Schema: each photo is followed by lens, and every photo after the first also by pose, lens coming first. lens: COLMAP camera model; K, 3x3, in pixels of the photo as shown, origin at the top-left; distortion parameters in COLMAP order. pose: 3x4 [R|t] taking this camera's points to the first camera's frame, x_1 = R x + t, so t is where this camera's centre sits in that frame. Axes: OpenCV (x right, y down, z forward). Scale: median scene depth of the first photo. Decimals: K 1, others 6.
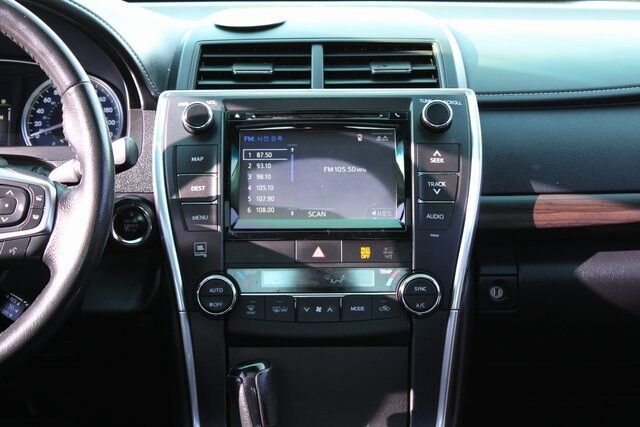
lens RADIAL K [[1318.0, 0, 320.0], [0, 1318.0, 213.5], [0, 0, 1]] dist [-0.010085, -0.022655]
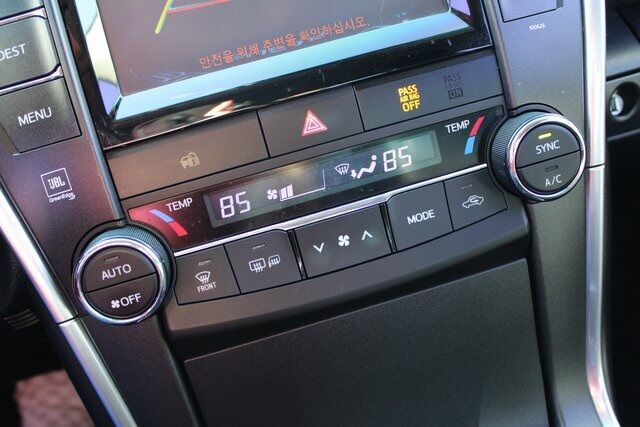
lens RADIAL K [[654.8, 0, 320.0], [0, 654.8, 213.5], [0, 0, 1]] dist [-0.094516, 0.019687]
pose [[0.958037, -0.271307, 0.092509, -0.027128], [0.238054, 0.932835, 0.270462, -0.001935], [-0.159674, -0.237091, 0.958276, 0.747032]]
